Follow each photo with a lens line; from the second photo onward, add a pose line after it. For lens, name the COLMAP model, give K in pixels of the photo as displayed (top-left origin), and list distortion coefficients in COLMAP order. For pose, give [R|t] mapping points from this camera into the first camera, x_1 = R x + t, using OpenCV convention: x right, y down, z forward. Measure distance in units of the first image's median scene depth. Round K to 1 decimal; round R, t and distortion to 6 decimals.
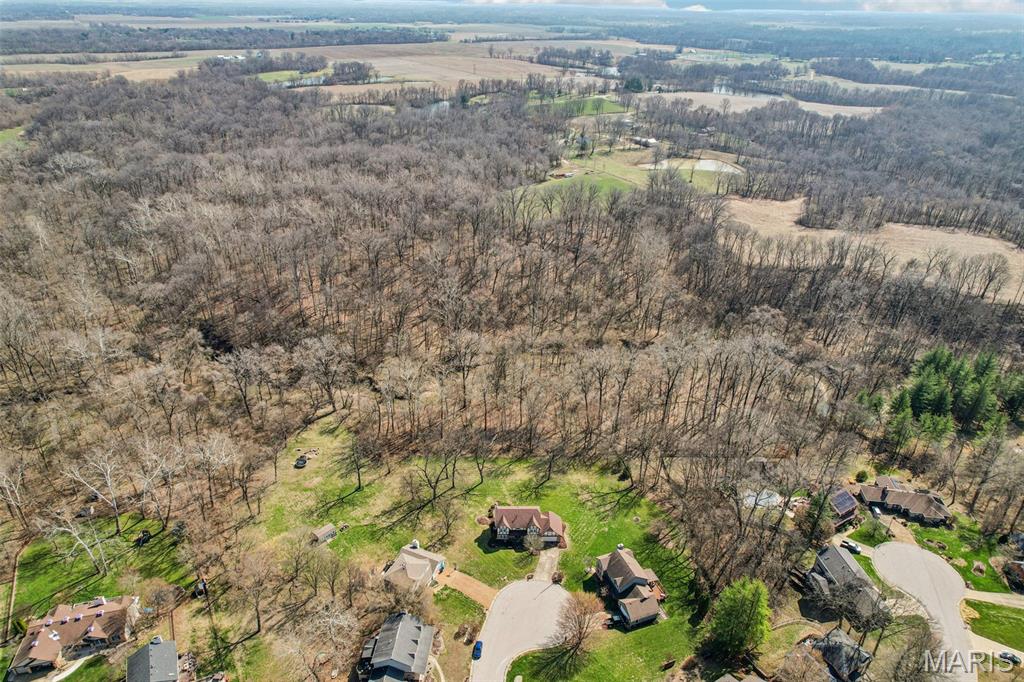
lens RADIAL K [[660.5, 0, 516.3], [0, 660.5, 345.8], [0, 0, 1]] dist [-0.090376, 0.084397]
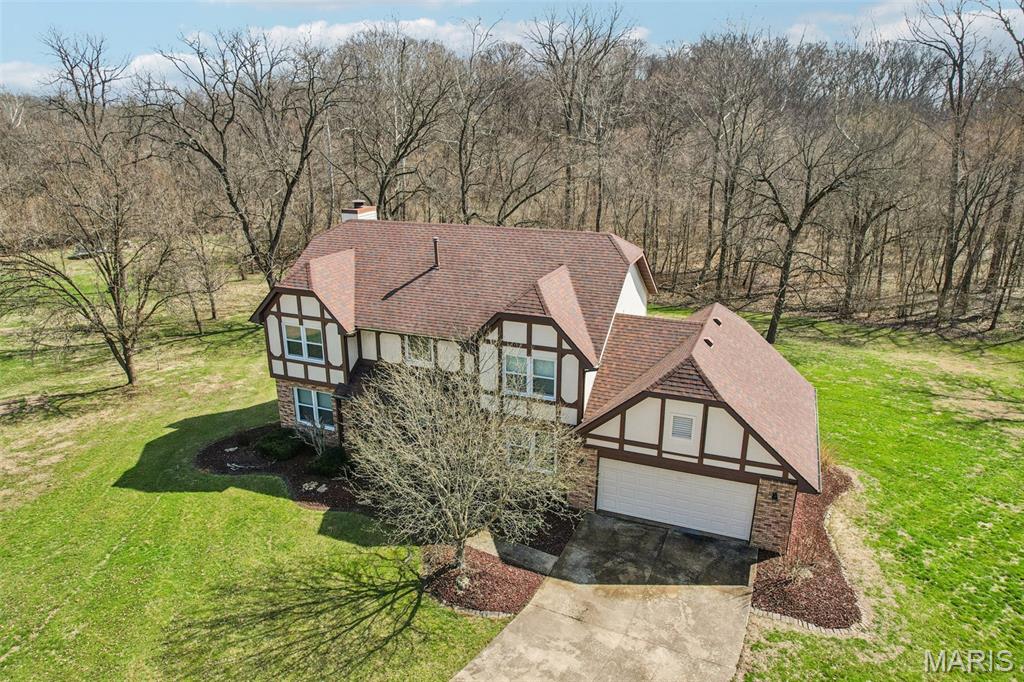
lens RADIAL K [[669.9, 0, 515.2], [0, 669.9, 349.6], [0, 0, 1]] dist [-0.086710, 0.082324]
pose [[0.916993, 0.112597, -0.382683, 0.040574], [-0.179664, 0.973102, -0.144197, 0.183221], [0.356153, 0.200982, 0.912557, 0.561066]]
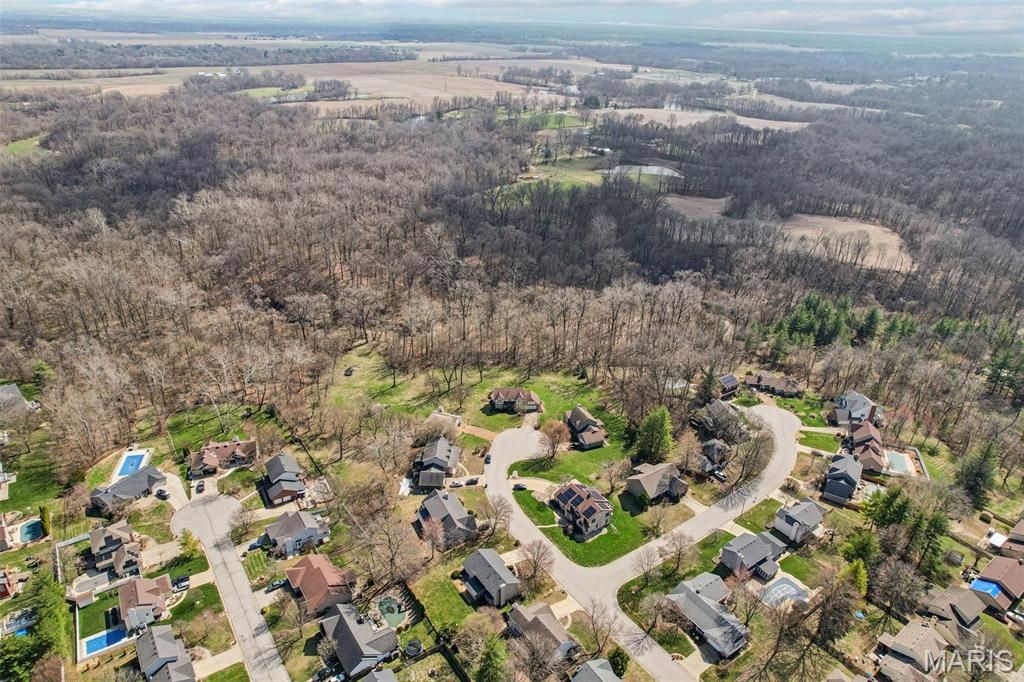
lens RADIAL K [[666.9, 0, 512.0], [0, 666.9, 341.0], [0, 0, 1]] dist [-0.085447, 0.080131]
pose [[0.998847, -0.011612, 0.046572, -0.037662], [0.013109, 0.999403, -0.031967, 0.121662], [-0.046173, 0.032540, 0.998403, -0.308754]]
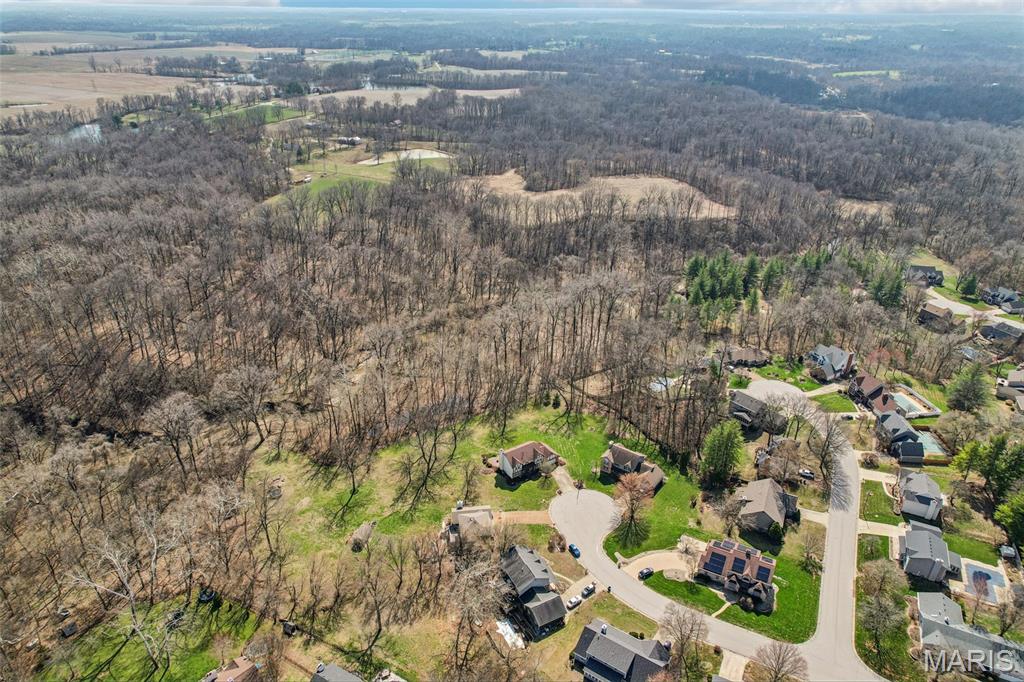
lens RADIAL K [[661.7, 0, 511.5], [0, 661.7, 339.0], [0, 0, 1]] dist [-0.092235, 0.090243]
pose [[0.844887, -0.252289, 0.471717, -0.324010], [0.256389, 0.964901, 0.056843, -0.004033], [-0.469501, 0.072917, 0.879916, -0.019854]]
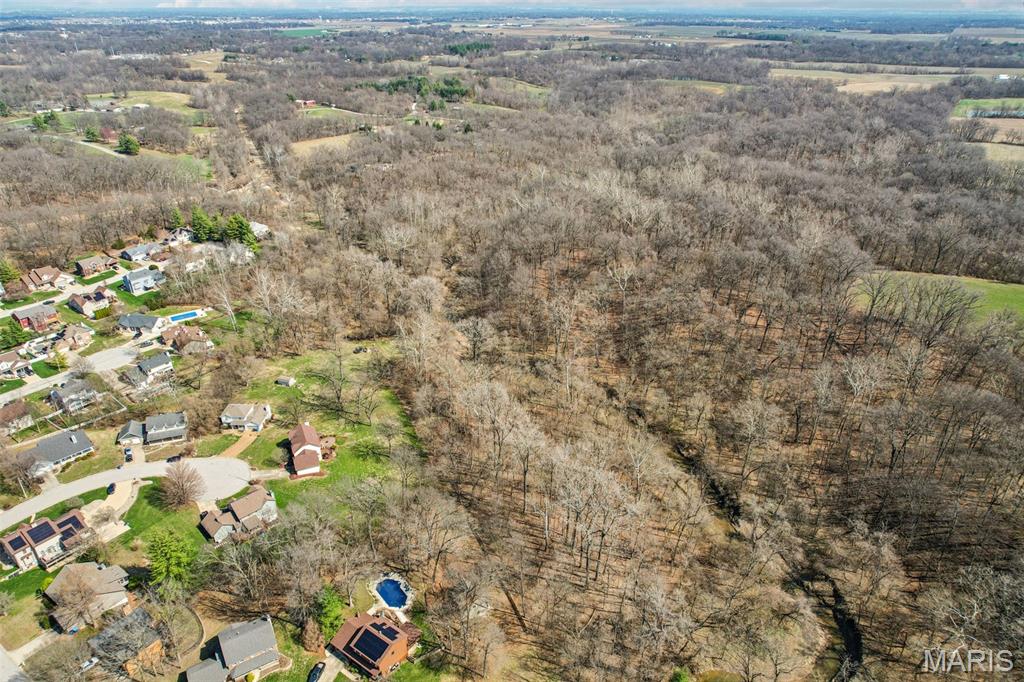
lens RADIAL K [[666.9, 0, 512.0], [0, 666.9, 341.0], [0, 0, 1]] dist [-0.085447, 0.080131]
pose [[0.402064, 0.409007, -0.819181, 0.679138], [-0.430917, 0.873931, 0.224844, -0.210099], [0.807871, 0.262597, 0.527625, 0.396862]]
